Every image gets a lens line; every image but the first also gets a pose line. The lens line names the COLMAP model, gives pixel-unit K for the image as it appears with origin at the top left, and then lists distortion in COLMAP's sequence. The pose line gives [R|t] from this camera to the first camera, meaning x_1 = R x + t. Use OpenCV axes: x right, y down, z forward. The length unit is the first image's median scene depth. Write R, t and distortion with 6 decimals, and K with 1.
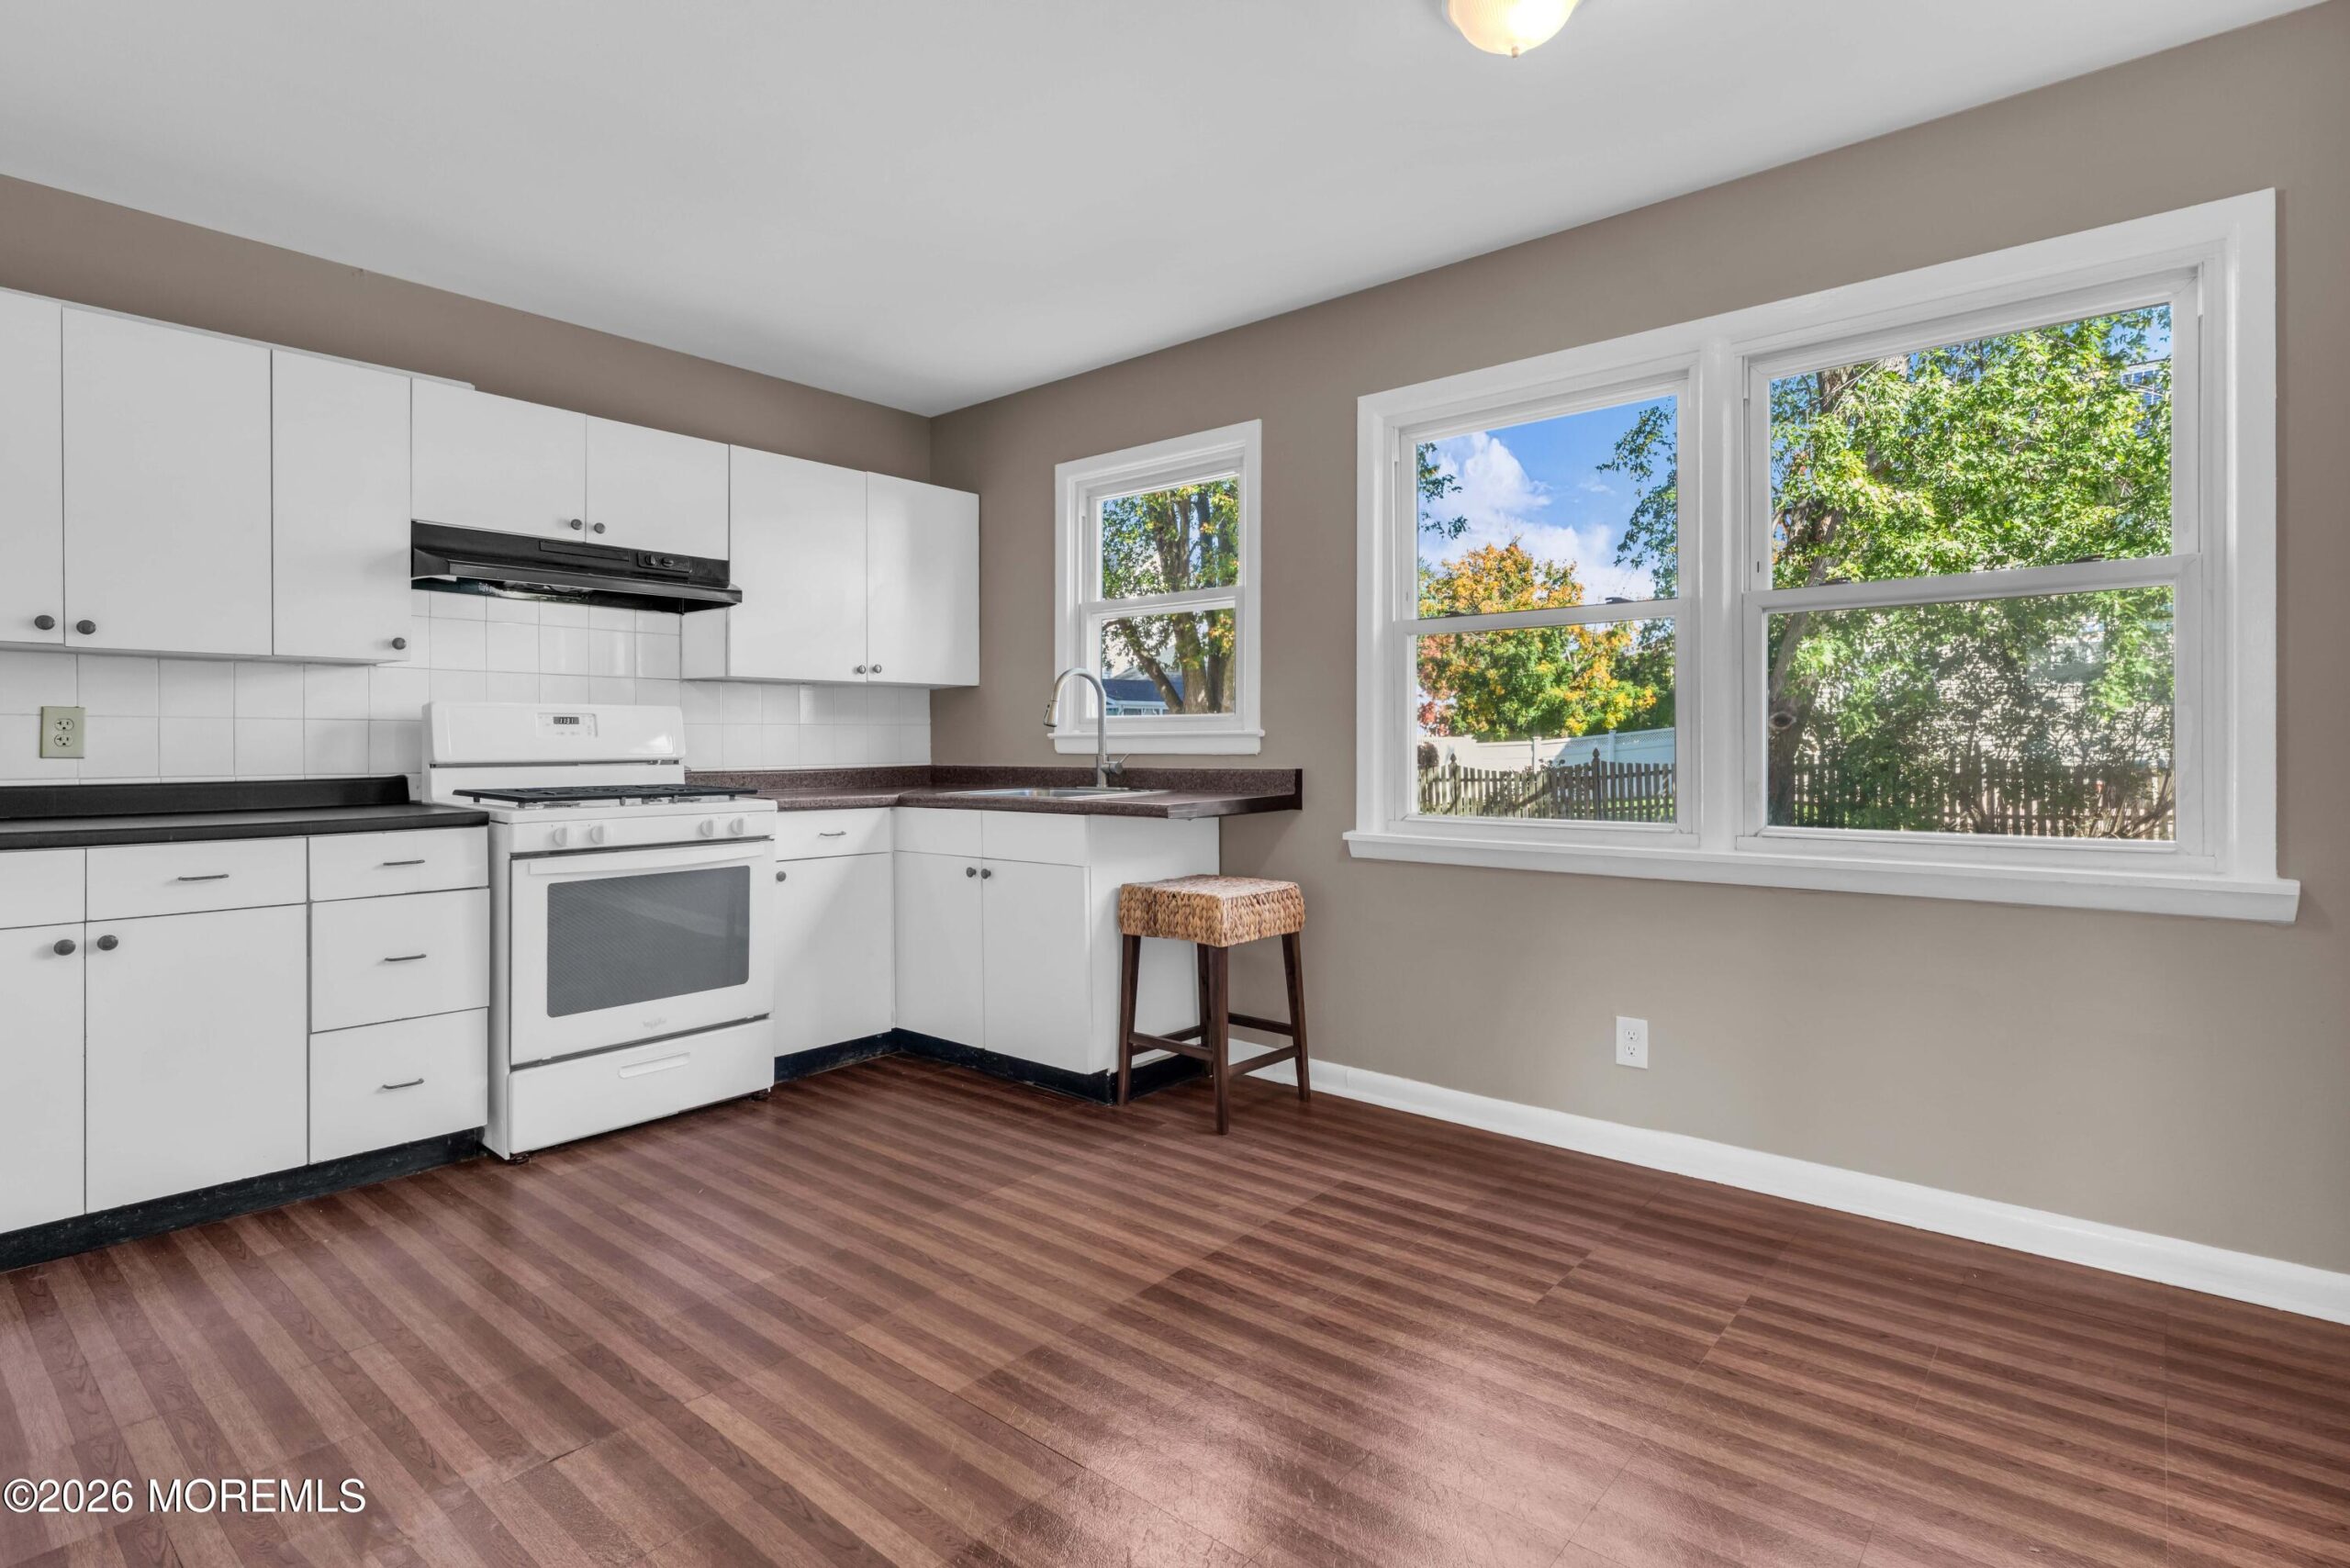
lens RADIAL K [[1158.1, 0, 1170.5], [0, 1158.1, 762.4], [0, 0, 1]] dist [-0.000527, -0.000075]
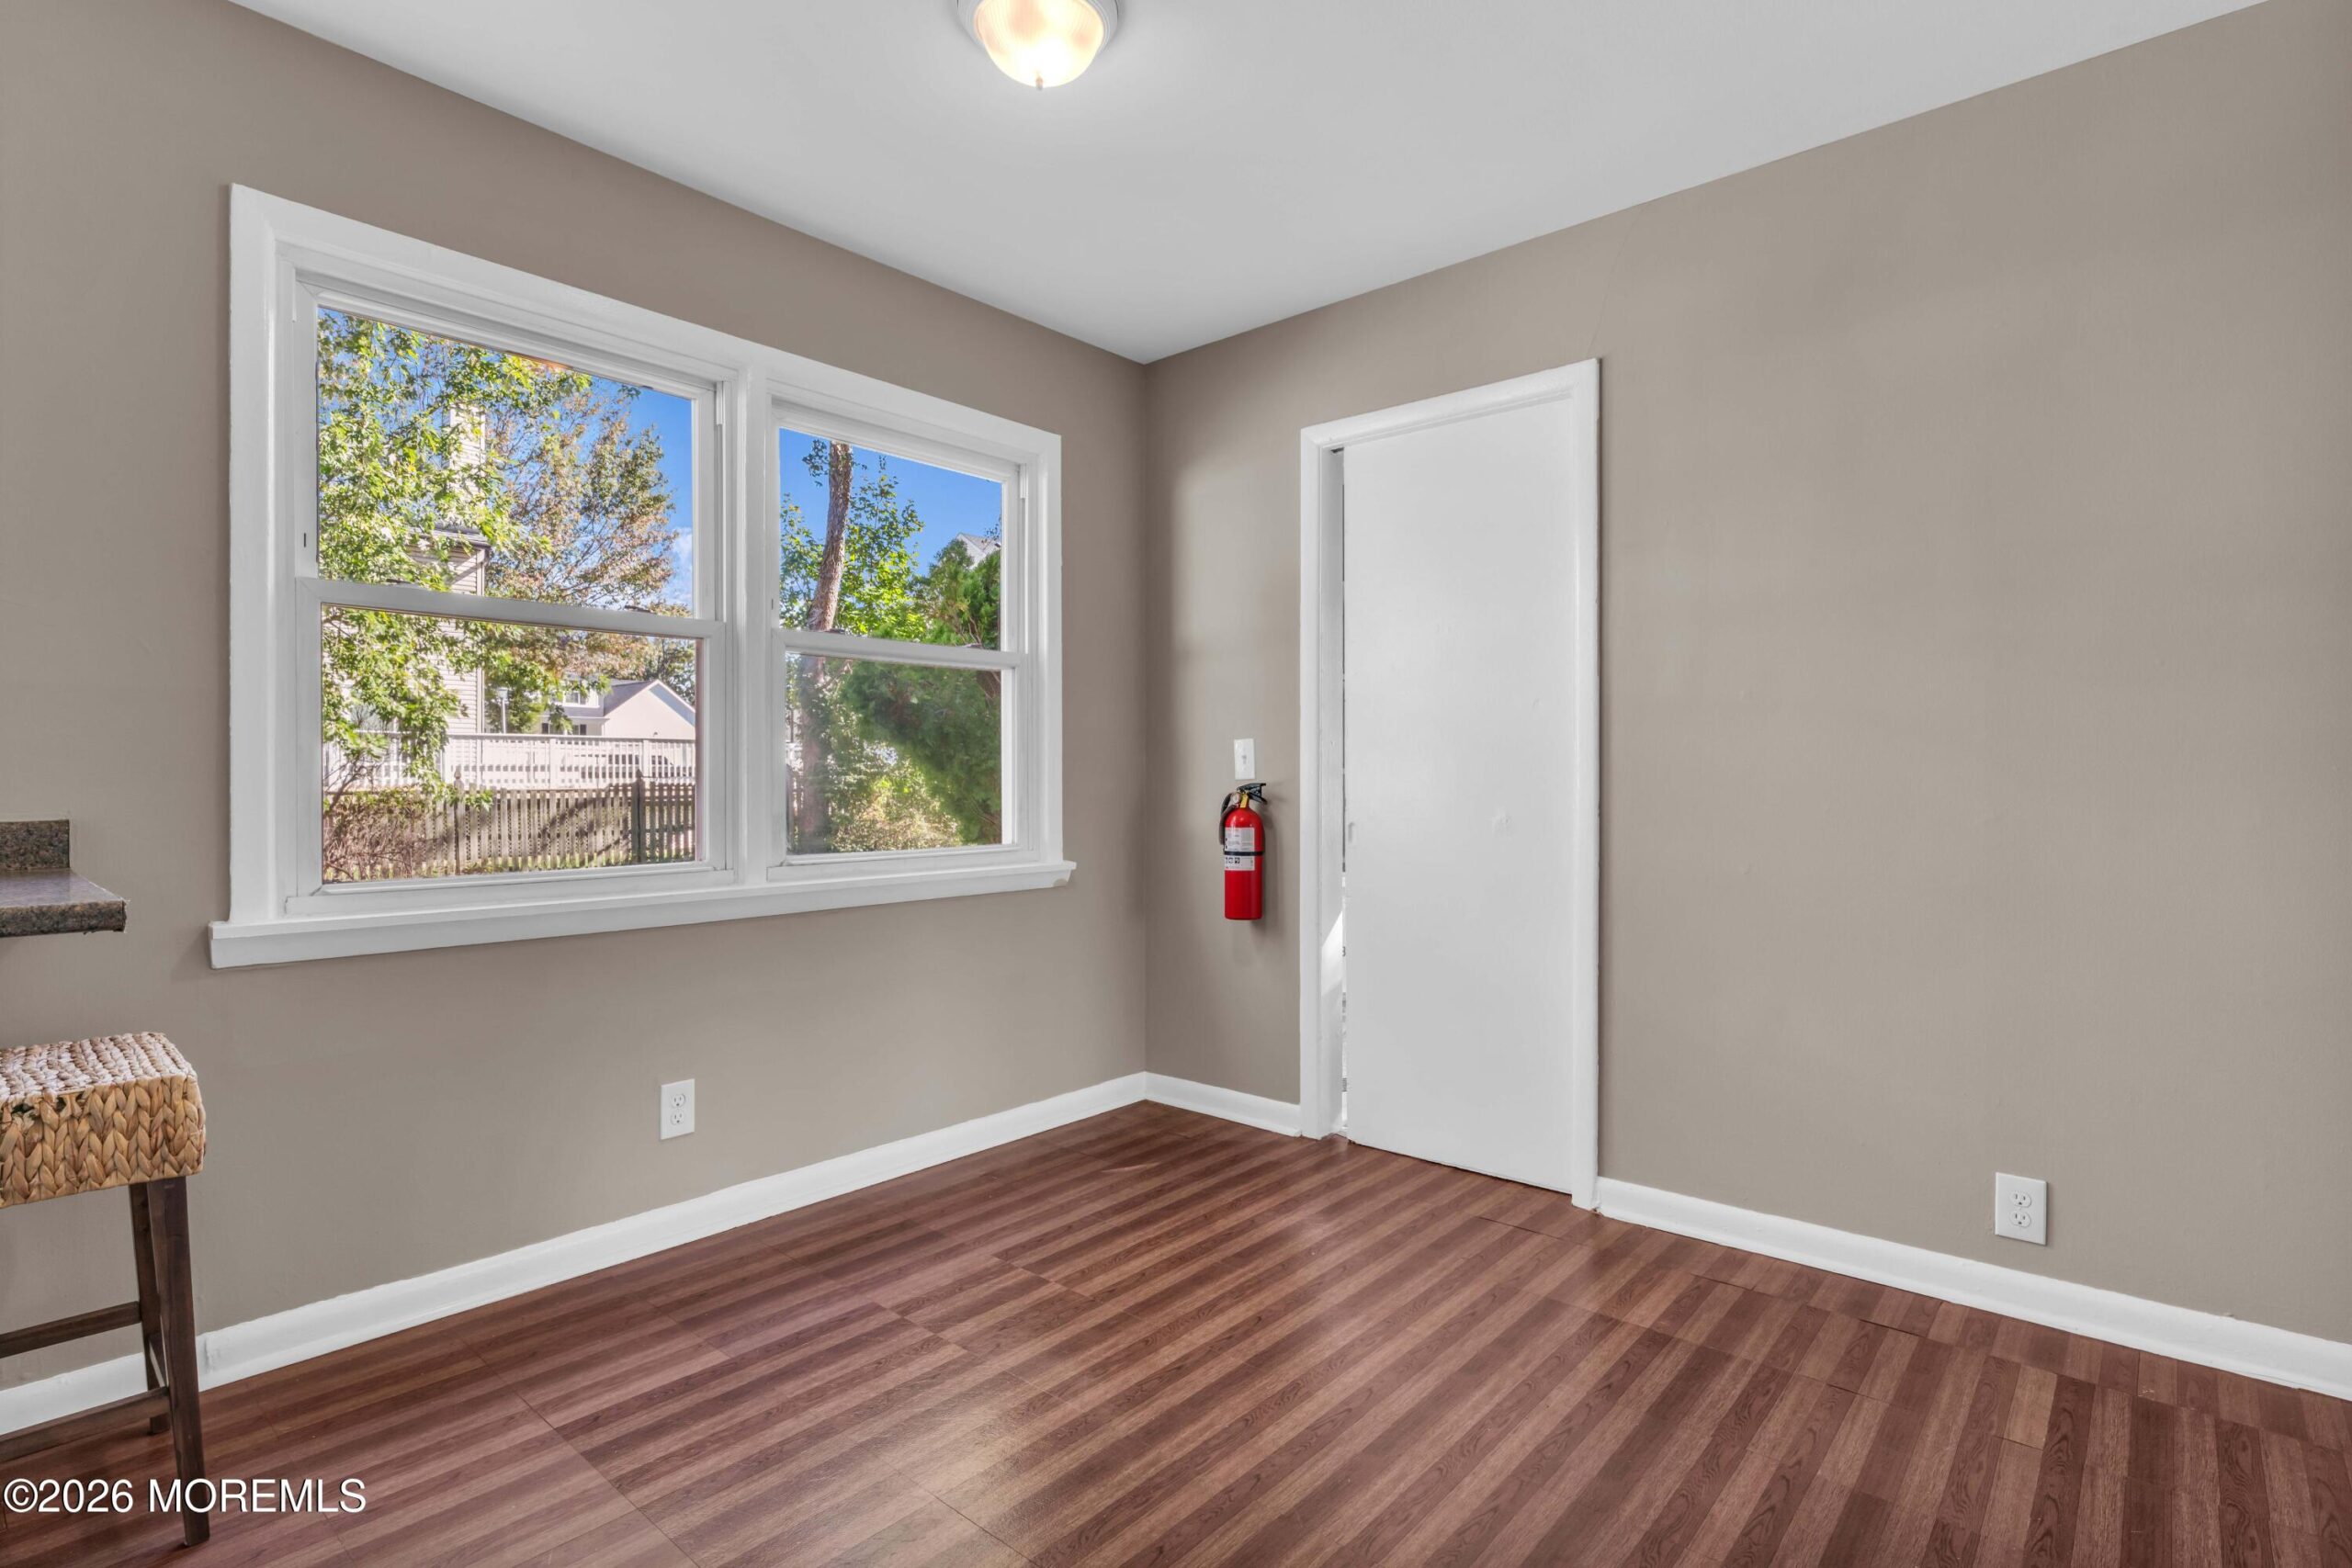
lens RADIAL K [[1135.0, 0, 1176.0], [0, 1135.0, 784.0], [0, 0, 1]] dist [-0.002533, -0.000766]
pose [[0.019774, -0.002842, 0.999800, -0.542864], [0.011638, 0.999929, 0.002613, -0.008481], [-0.999737, 0.011584, 0.019806, 0.686786]]
